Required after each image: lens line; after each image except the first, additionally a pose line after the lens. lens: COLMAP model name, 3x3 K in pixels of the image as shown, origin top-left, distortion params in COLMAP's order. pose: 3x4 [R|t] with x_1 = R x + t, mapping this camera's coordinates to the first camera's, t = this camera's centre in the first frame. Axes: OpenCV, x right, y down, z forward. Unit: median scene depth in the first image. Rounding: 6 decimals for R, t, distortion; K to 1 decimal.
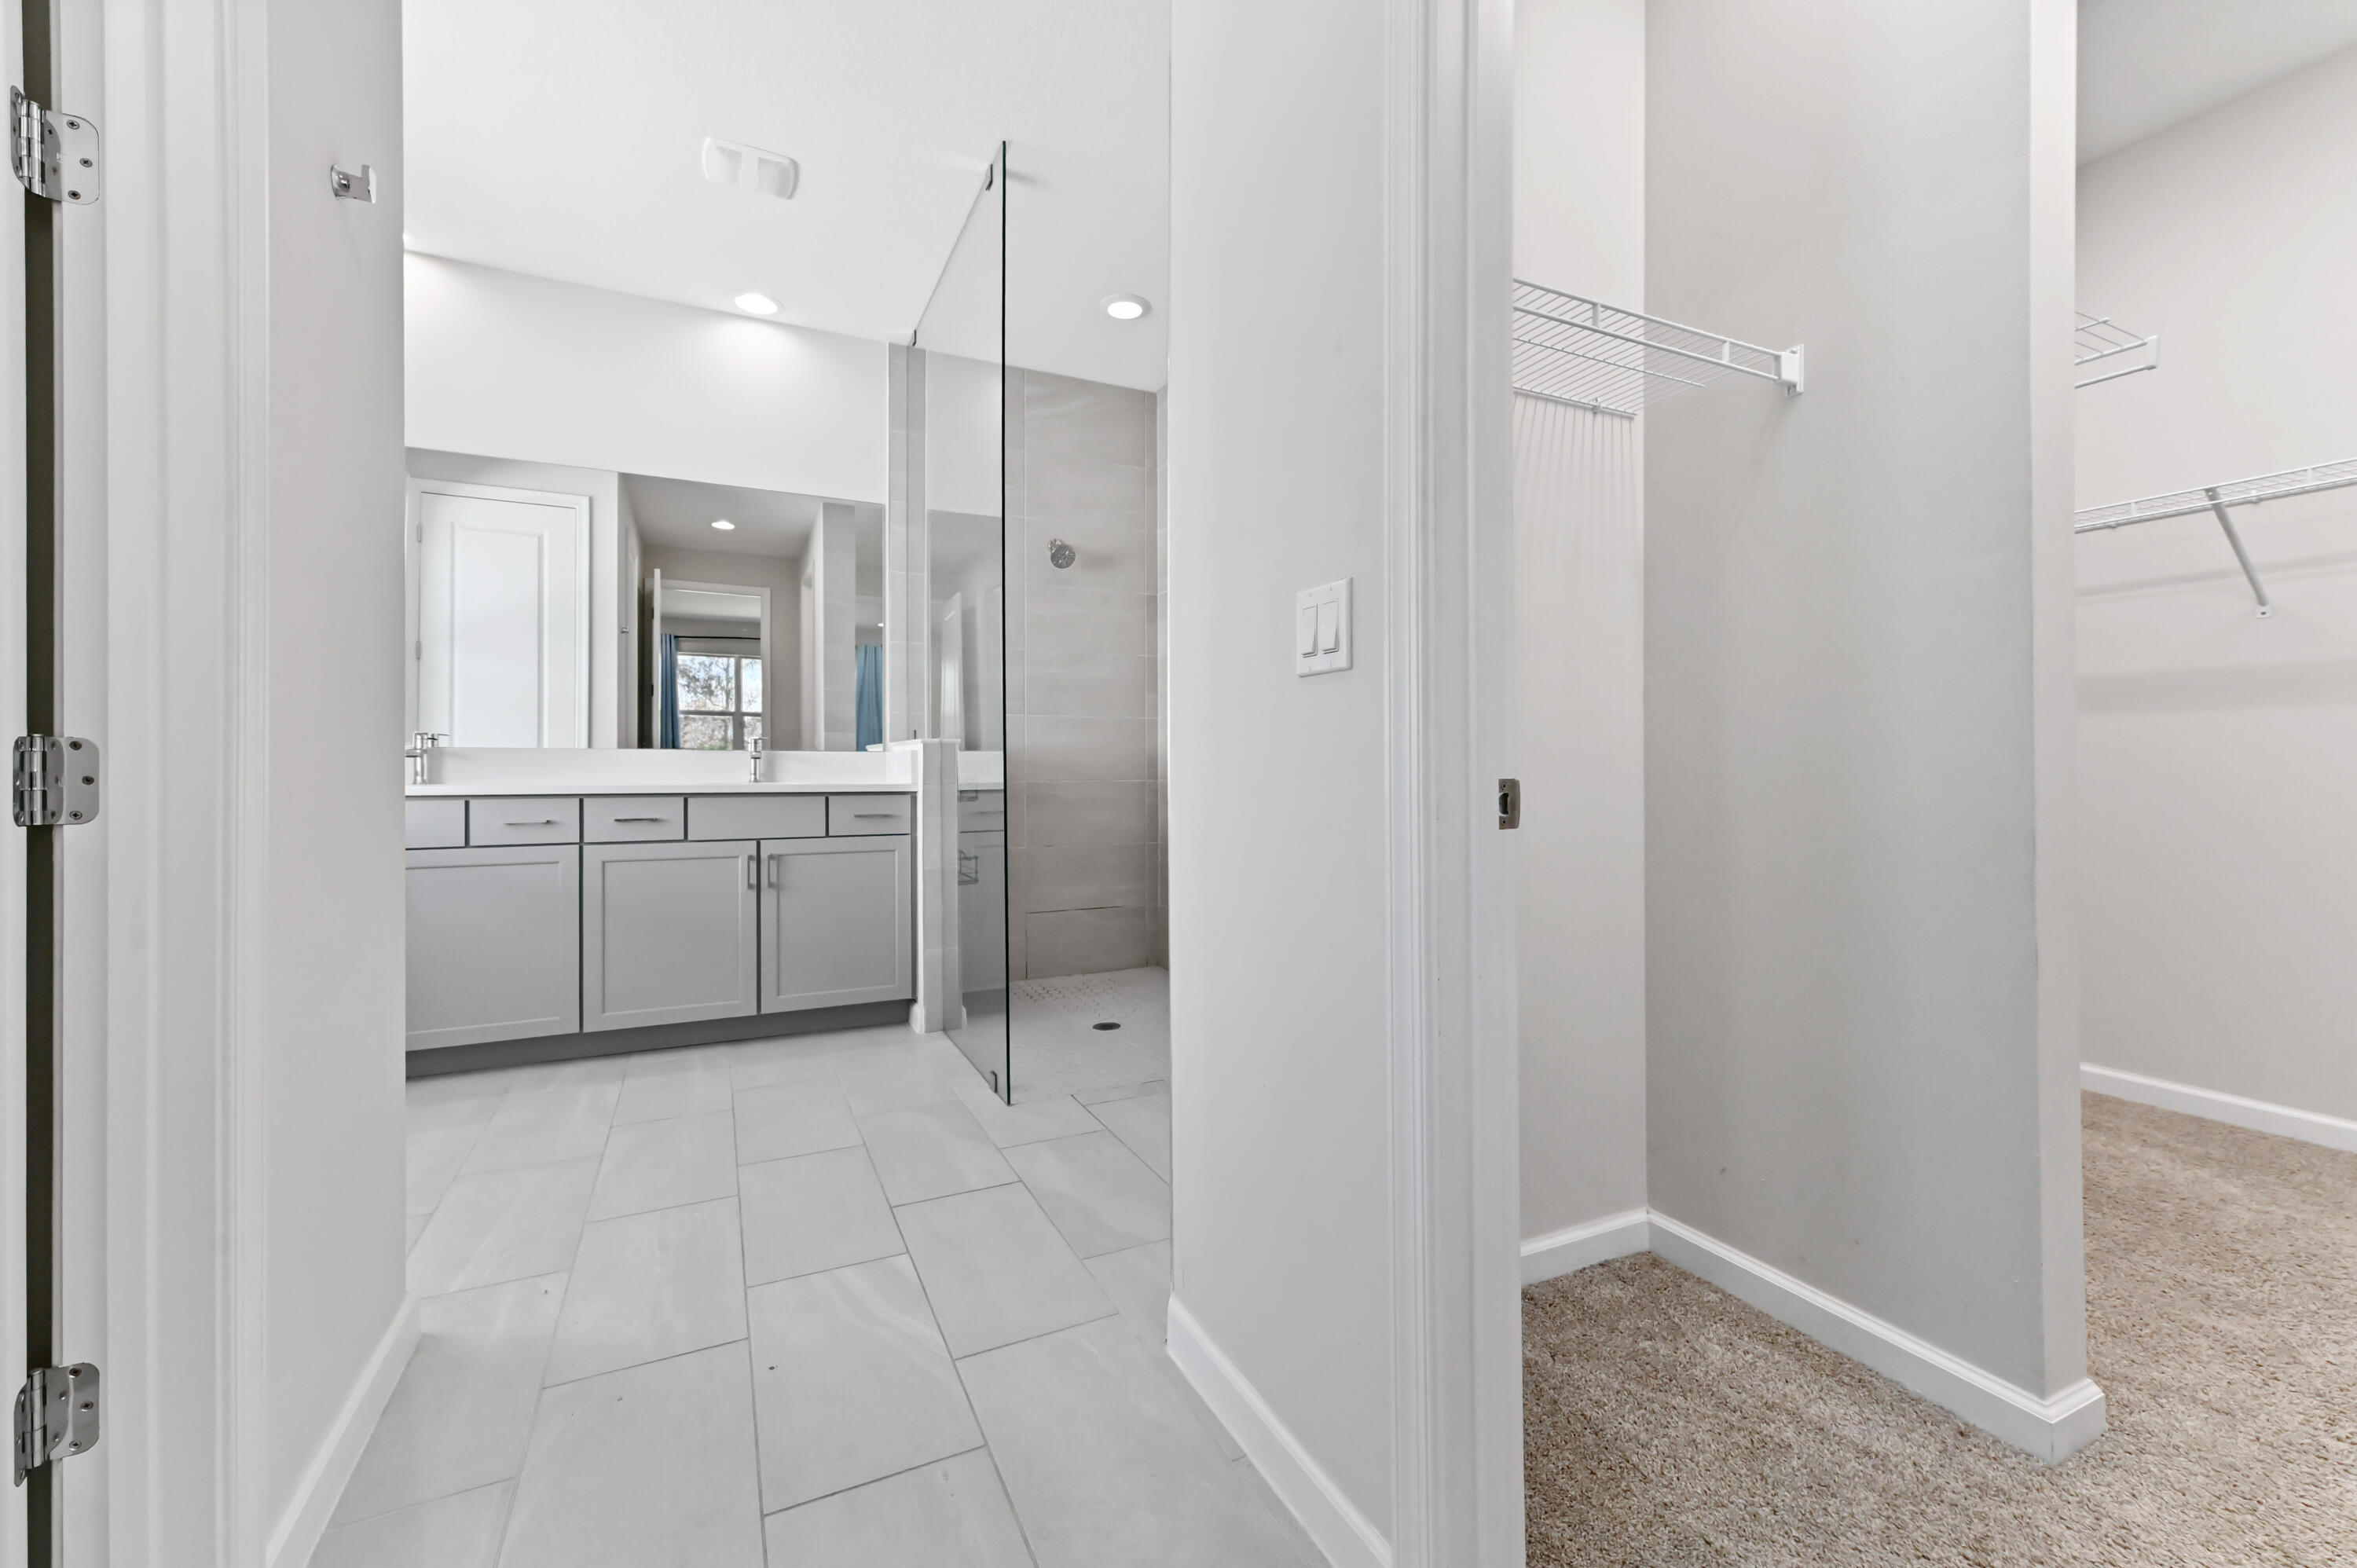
lens RADIAL K [[929.2, 0, 1175.9], [0, 929.2, 771.6], [0, 0, 1]] dist [0.012724, -0.001267]
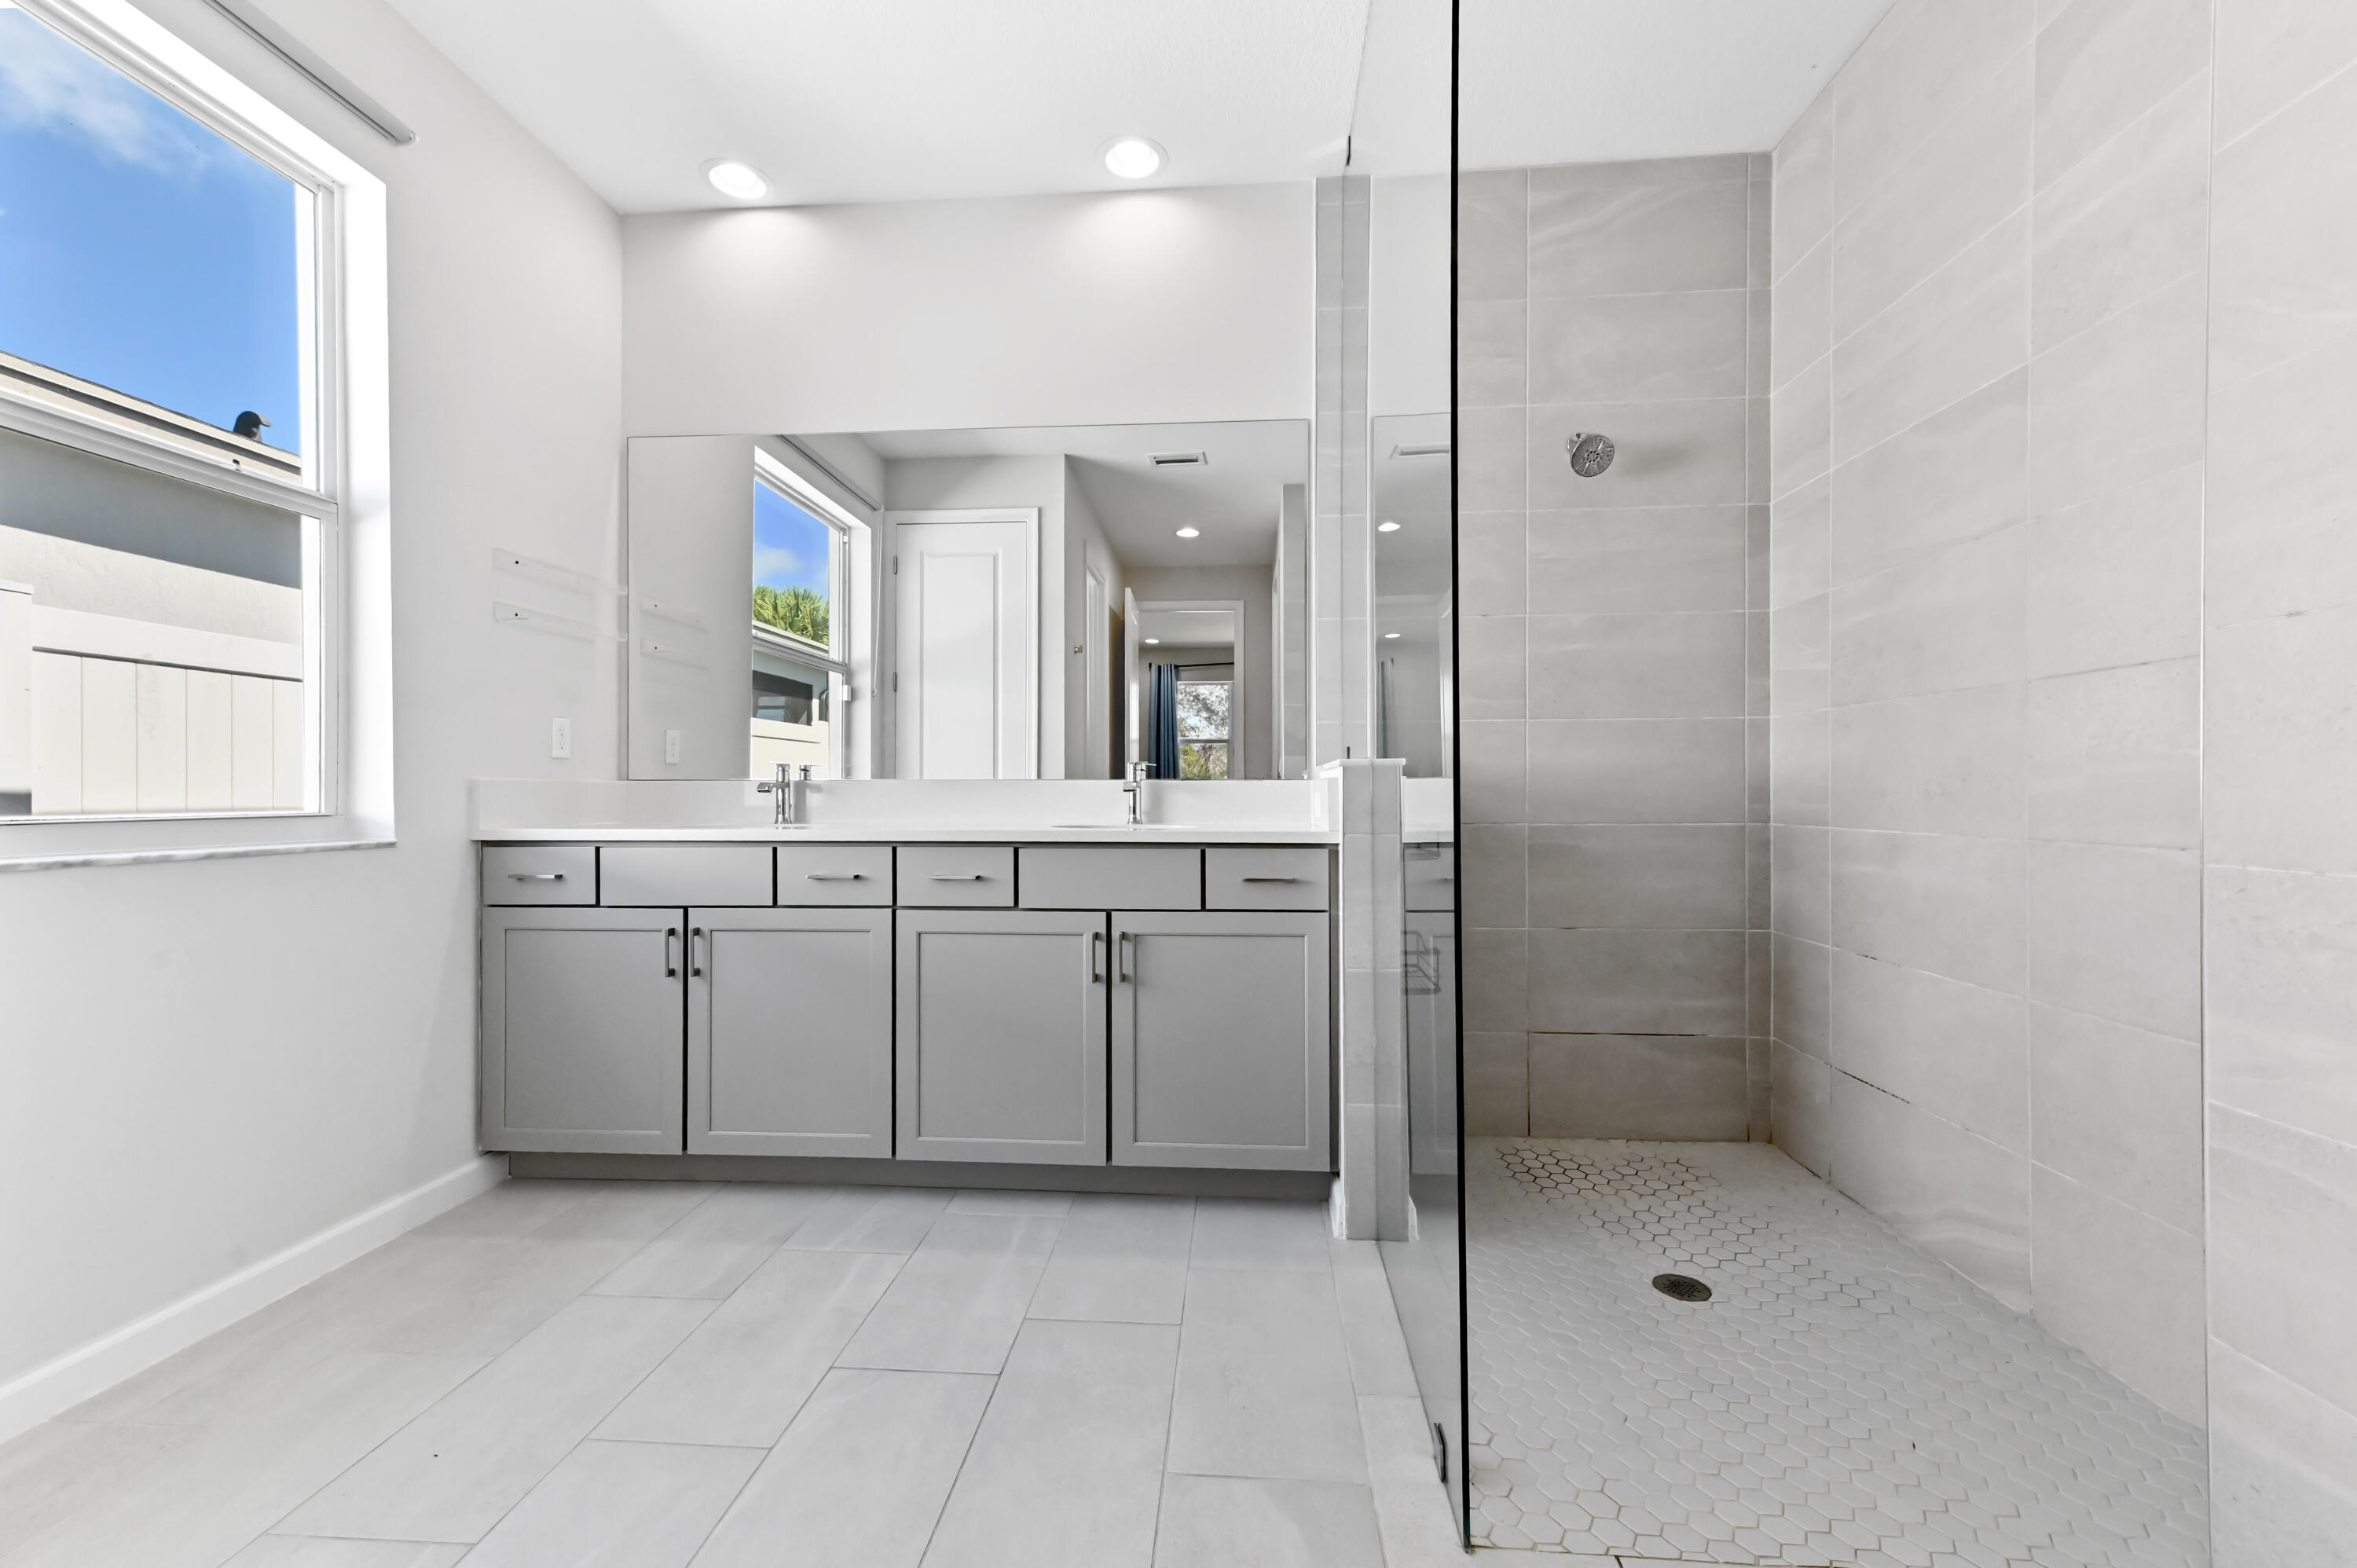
lens RADIAL K [[929.2, 0, 1187.5], [0, 929.2, 796.8], [0, 0, 1]] dist [0.012724, -0.001267]
pose [[0.860636, -0.000394, -0.509220, -0.045946], [-0.001088, 0.999996, -0.002614, -0.008191], [0.509219, 0.002804, 0.860633, 0.407743]]
